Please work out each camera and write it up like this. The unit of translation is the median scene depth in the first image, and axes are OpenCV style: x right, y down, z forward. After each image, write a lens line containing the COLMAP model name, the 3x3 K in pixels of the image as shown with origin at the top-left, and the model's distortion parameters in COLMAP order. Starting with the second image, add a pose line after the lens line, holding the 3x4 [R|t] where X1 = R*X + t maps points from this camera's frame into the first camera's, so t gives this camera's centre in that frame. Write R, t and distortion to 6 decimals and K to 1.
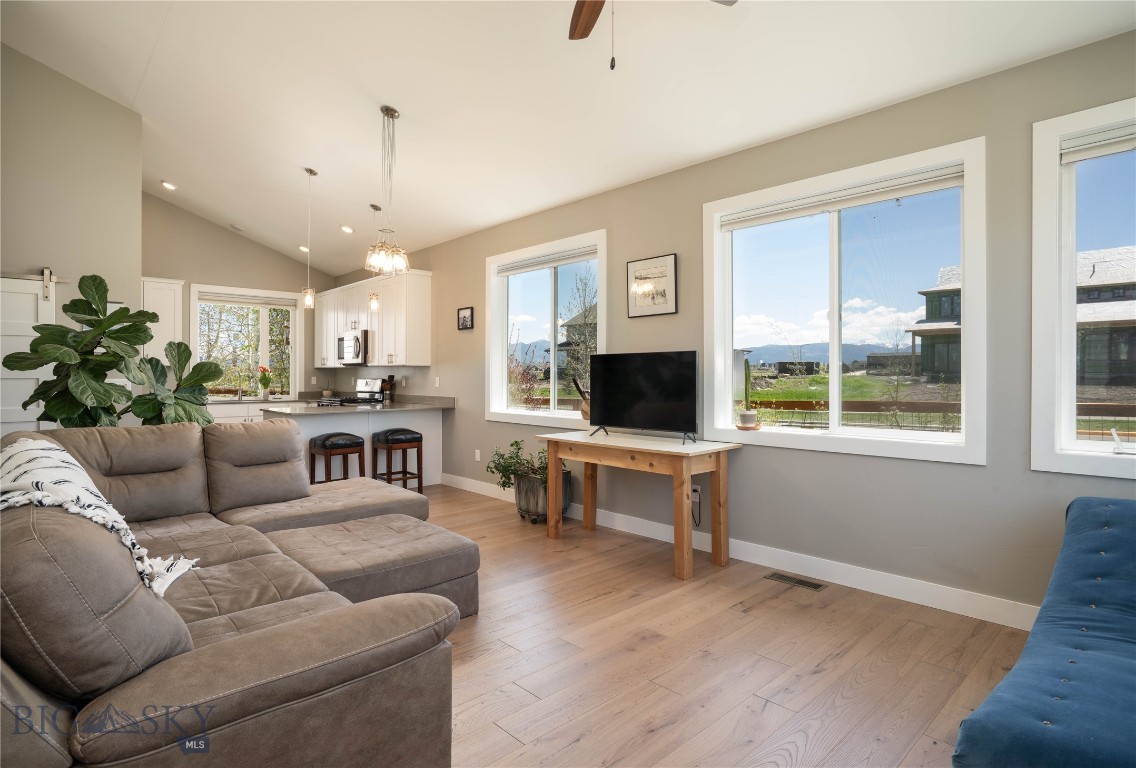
lens RADIAL K [[587.2, 0, 565.8], [0, 587.2, 378.1], [0, 0, 1]] dist [-0.003531, -0.000091]
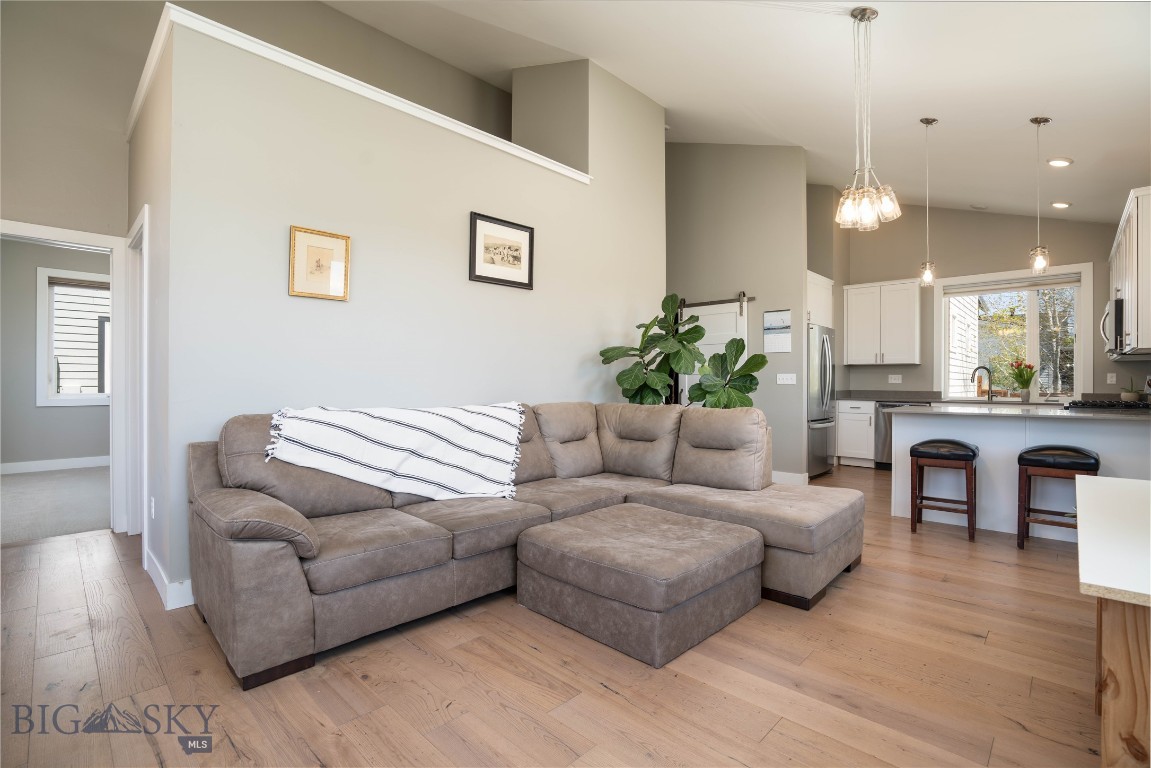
lens RADIAL K [[537.5, 0, 574.4], [0, 537.5, 380.2], [0, 0, 1]] dist [-0.036598, 0.008306]
pose [[0.048534, -0.007850, -0.998791, 0.214489], [-0.004799, 0.999956, -0.008092, 0.017255], [0.998810, 0.005185, 0.048494, 0.355823]]
